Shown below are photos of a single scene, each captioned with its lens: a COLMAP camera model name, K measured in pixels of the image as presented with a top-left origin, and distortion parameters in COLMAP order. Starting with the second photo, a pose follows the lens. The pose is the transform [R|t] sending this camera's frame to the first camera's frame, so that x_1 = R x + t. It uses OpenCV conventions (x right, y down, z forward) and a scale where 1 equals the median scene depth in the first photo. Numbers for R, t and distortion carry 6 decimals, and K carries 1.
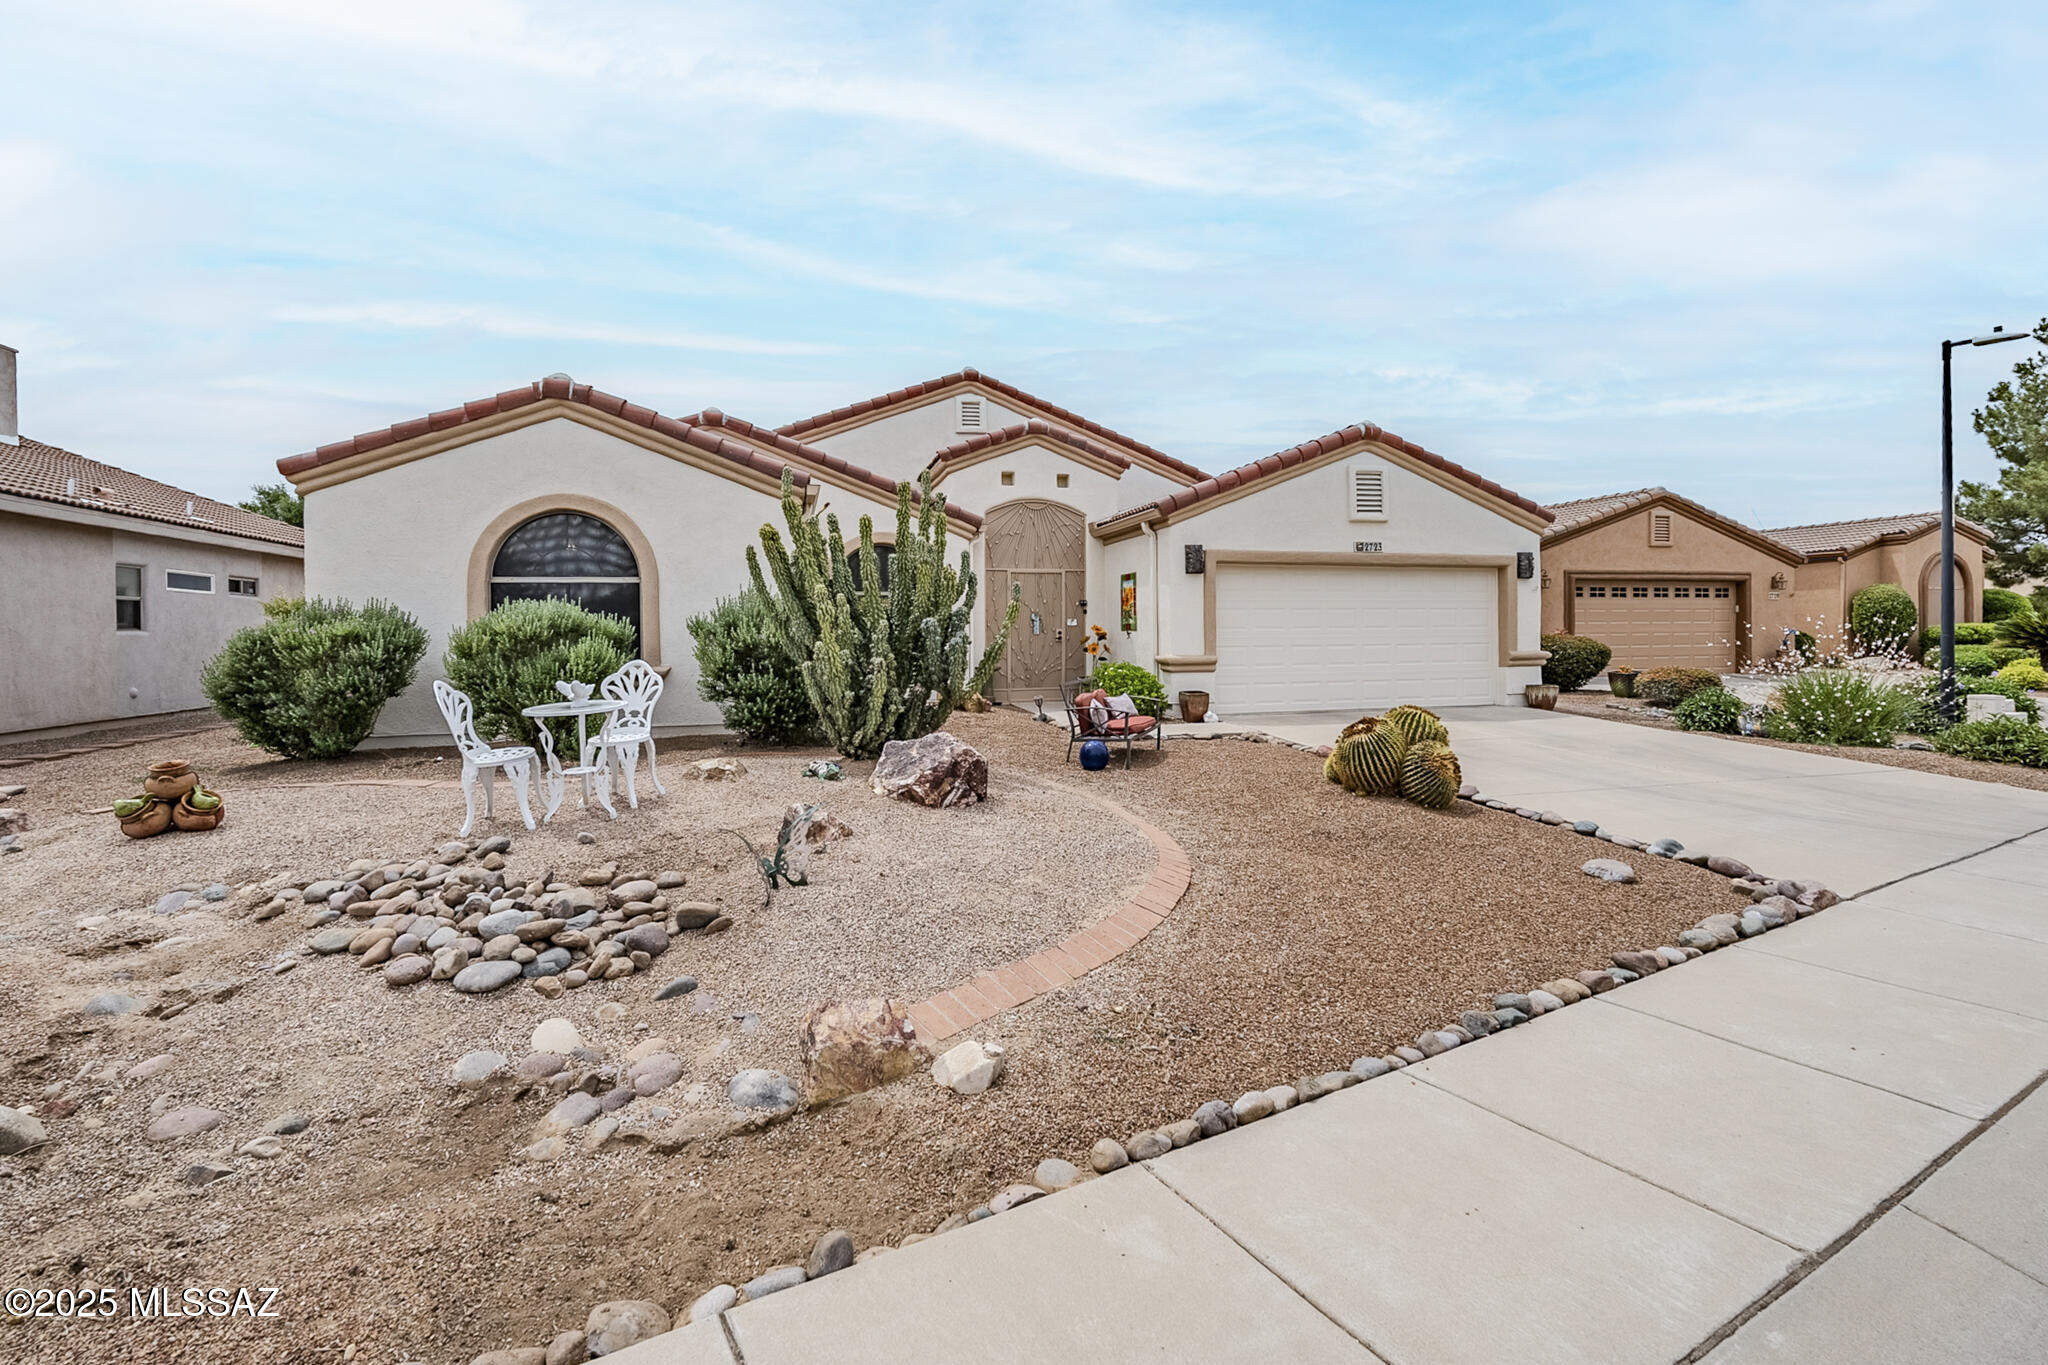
lens RADIAL K [[945.4, 0, 1031.6], [0, 945.4, 632.0], [0, 0, 1]] dist [-0.002661, -0.000048]
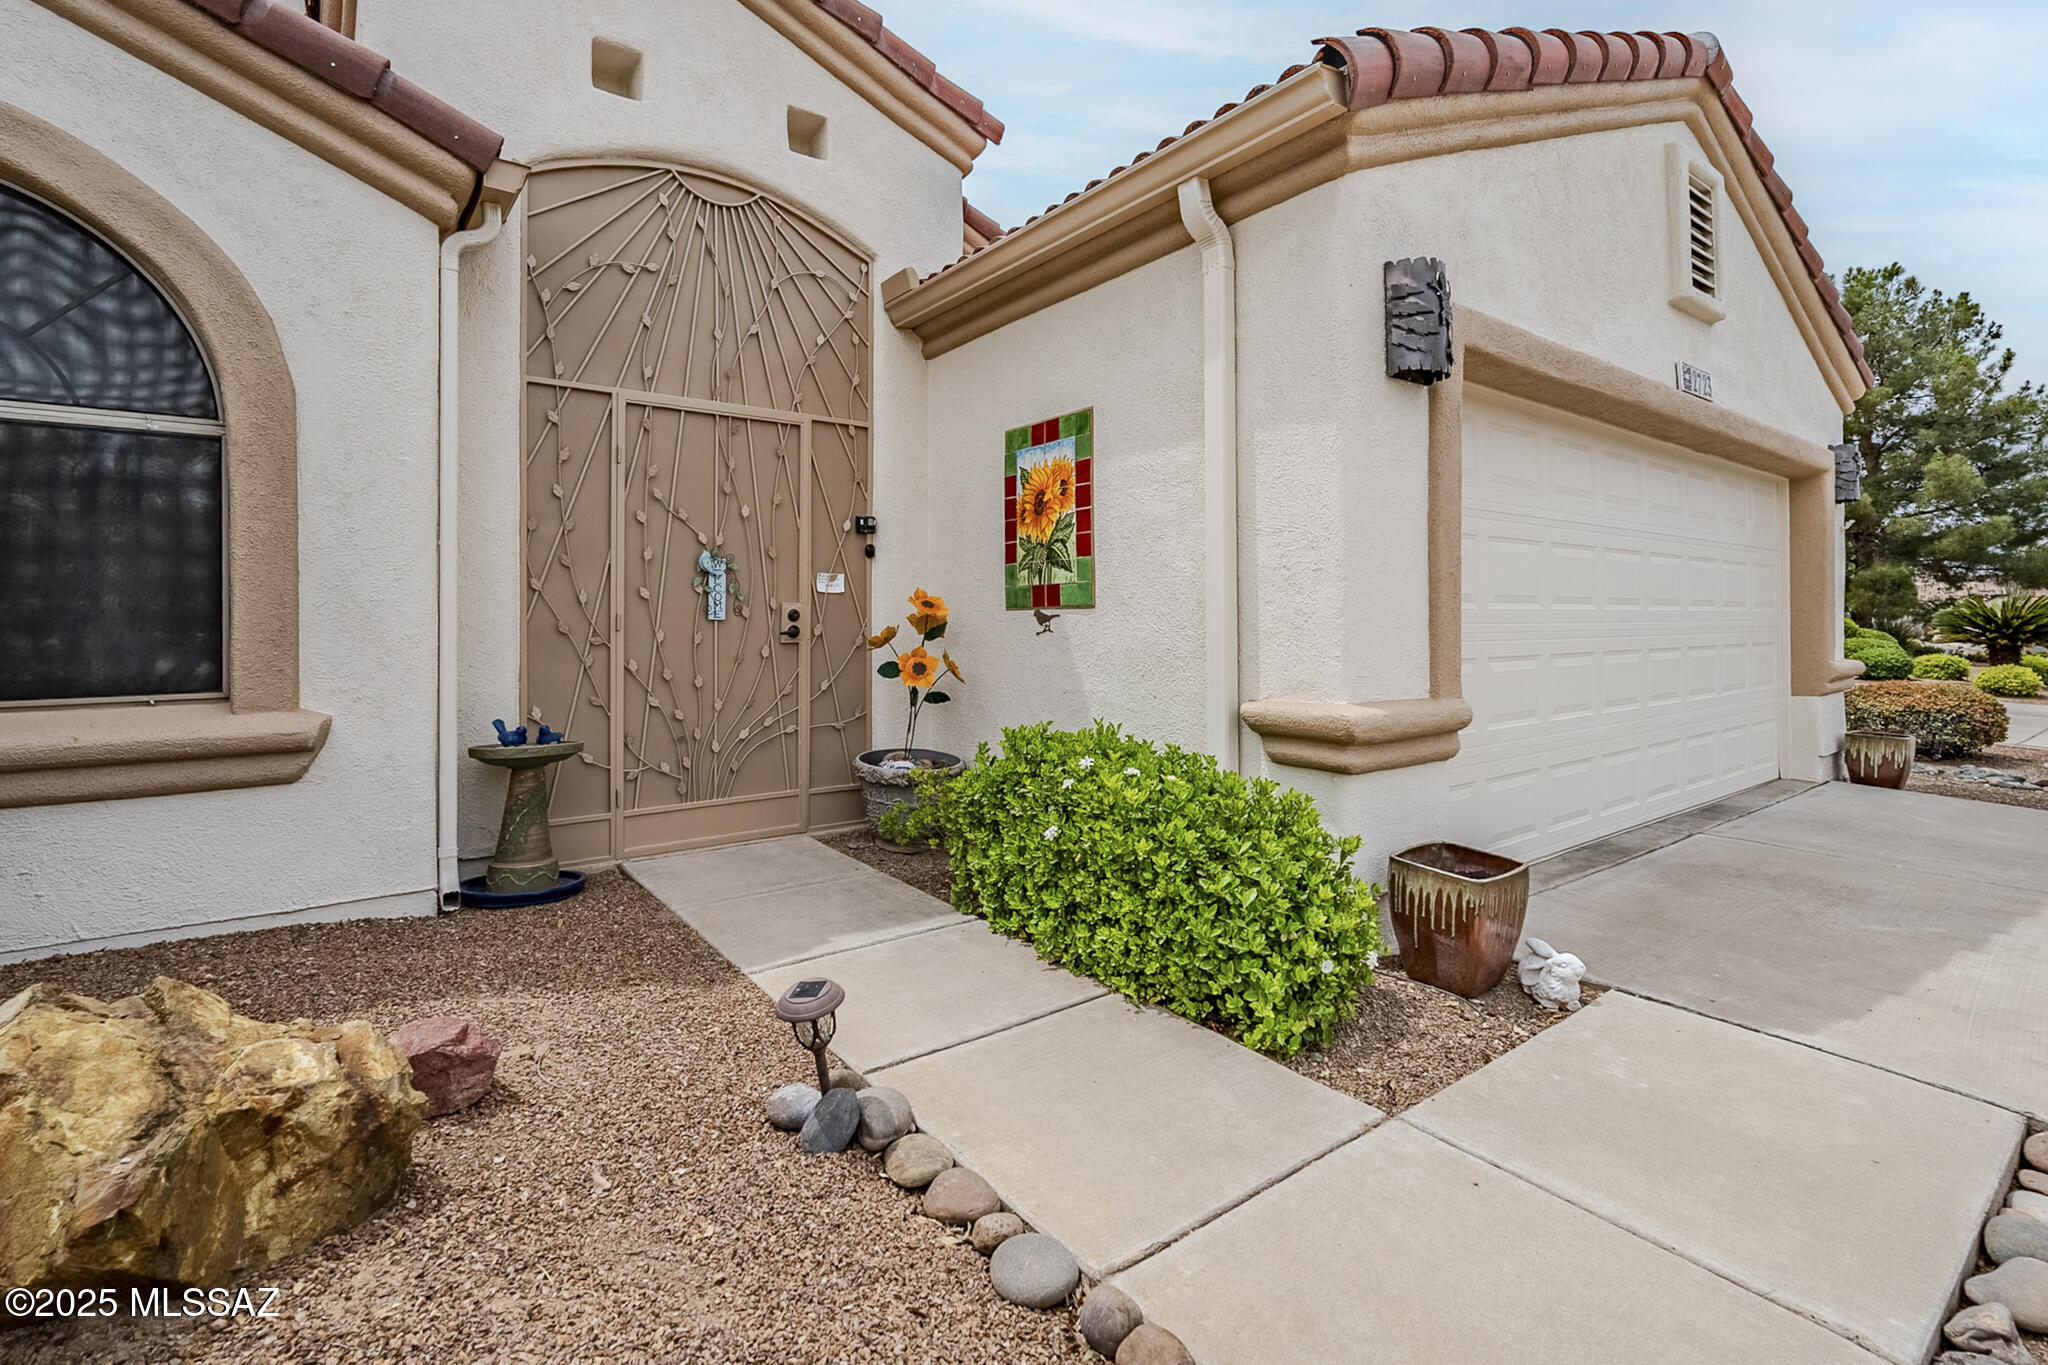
lens RADIAL K [[910.8, 0, 1014.5], [0, 910.8, 611.7], [0, 0, 1]] dist [-0.001726, 0.000020]
pose [[0.923614, 0.007125, 0.383258, -0.018455], [-0.004386, 0.999958, -0.008019, 0.001837], [-0.383299, 0.005725, 0.923606, 0.703039]]
